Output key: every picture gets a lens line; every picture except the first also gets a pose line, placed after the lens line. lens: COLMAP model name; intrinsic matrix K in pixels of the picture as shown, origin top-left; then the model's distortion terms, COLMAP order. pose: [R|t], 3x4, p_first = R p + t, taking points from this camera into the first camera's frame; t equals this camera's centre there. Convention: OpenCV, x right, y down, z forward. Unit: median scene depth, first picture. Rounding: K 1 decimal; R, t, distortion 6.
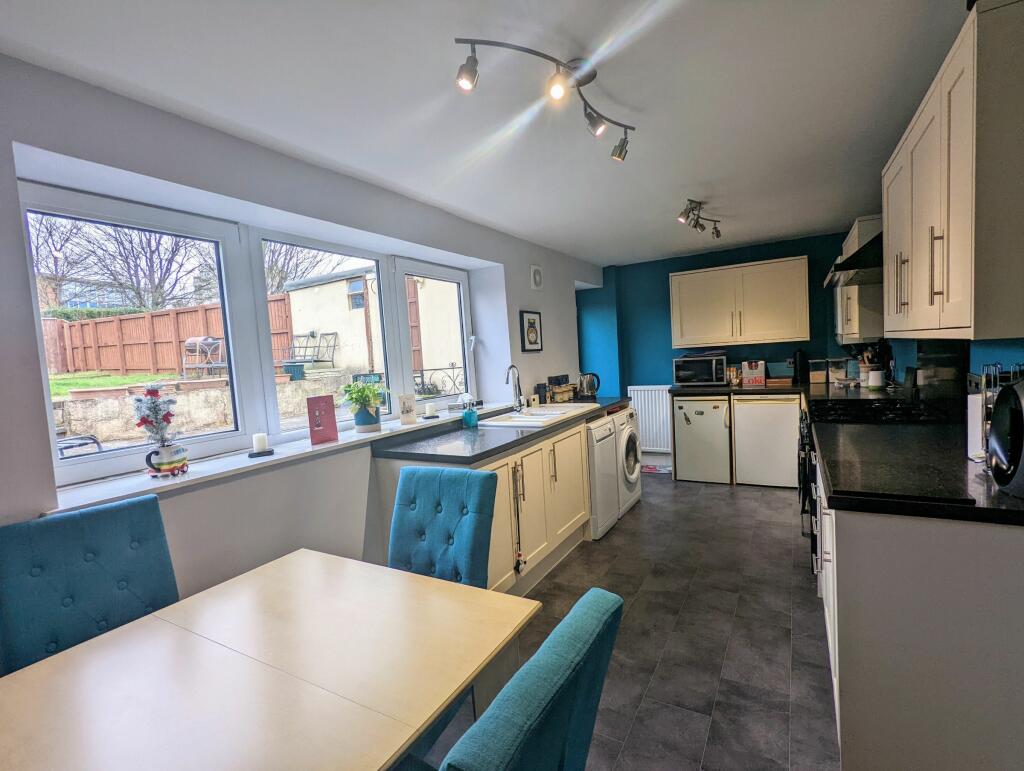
lens RADIAL K [[485.9, 0, 510.8], [0, 485.9, 389.8], [0, 0, 1]] dist [0.001973, 0.000956]
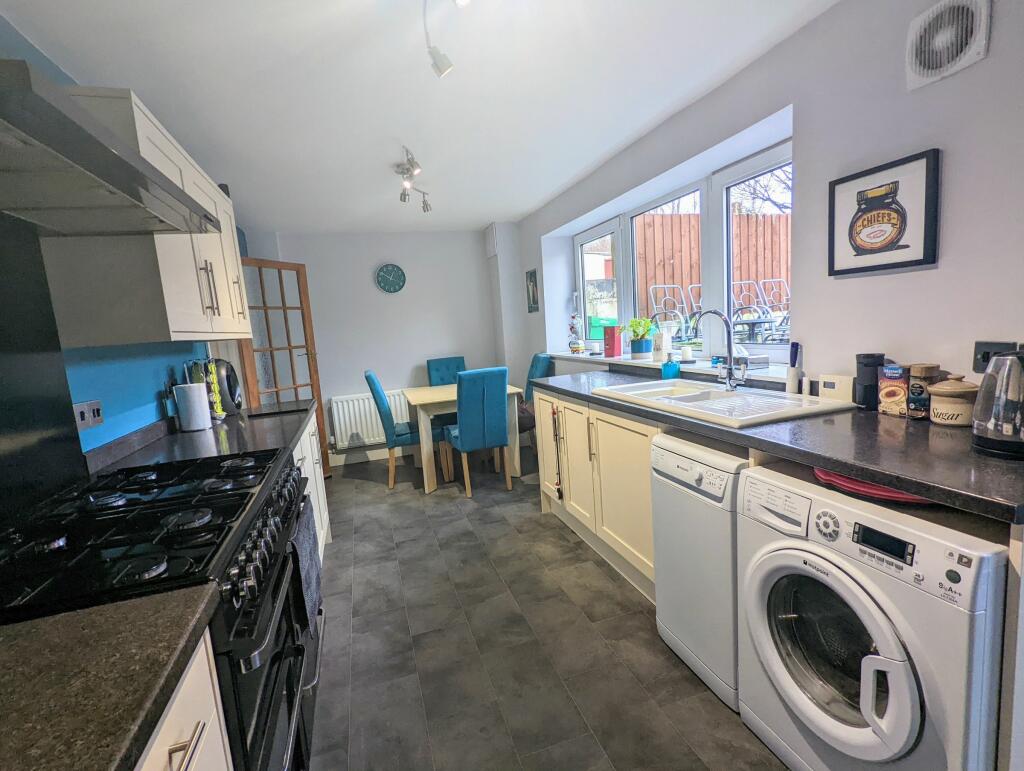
lens RADIAL K [[485.9, 0, 510.8], [0, 485.9, 389.8], [0, 0, 1]] dist [0.001973, 0.000956]
pose [[-0.664639, 0.213982, -0.715868, 0.556005], [0.065600, 0.971125, 0.229375, -0.095914], [0.744279, 0.105490, -0.659485, 1.056169]]
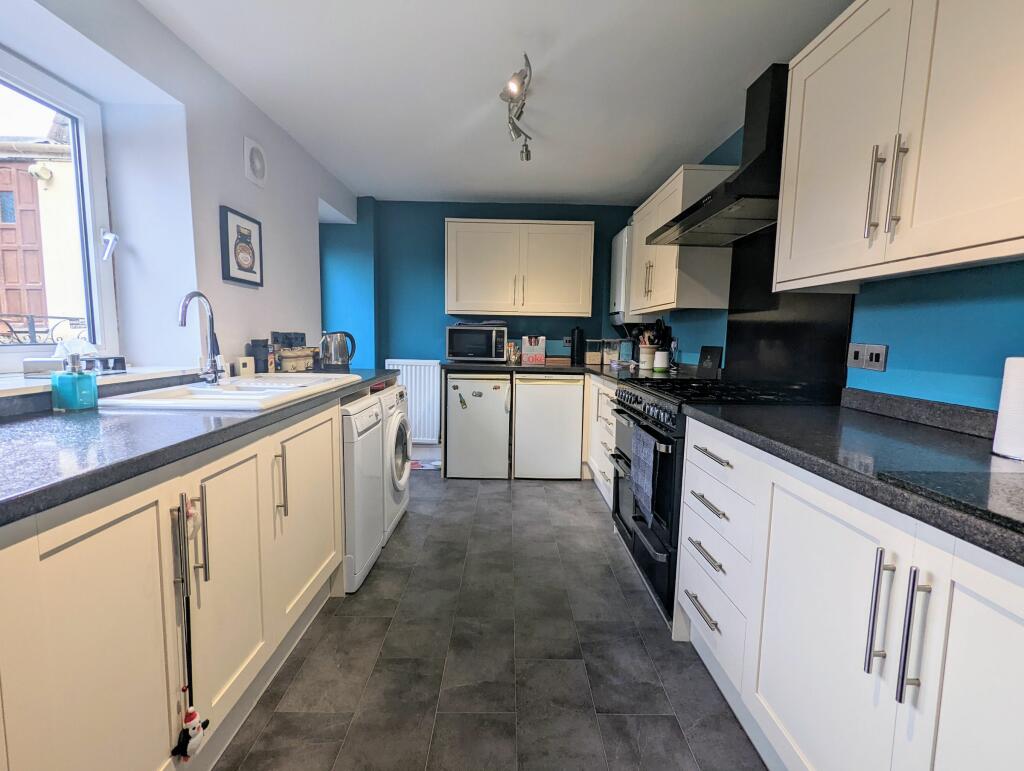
lens RADIAL K [[485.9, 0, 510.8], [0, 485.9, 389.8], [0, 0, 1]] dist [0.001973, 0.000956]
pose [[0.857100, 0.022553, 0.514656, 0.021224], [-0.037586, 0.999116, 0.018813, 0.026721], [-0.513777, -0.035468, 0.857190, 0.324167]]
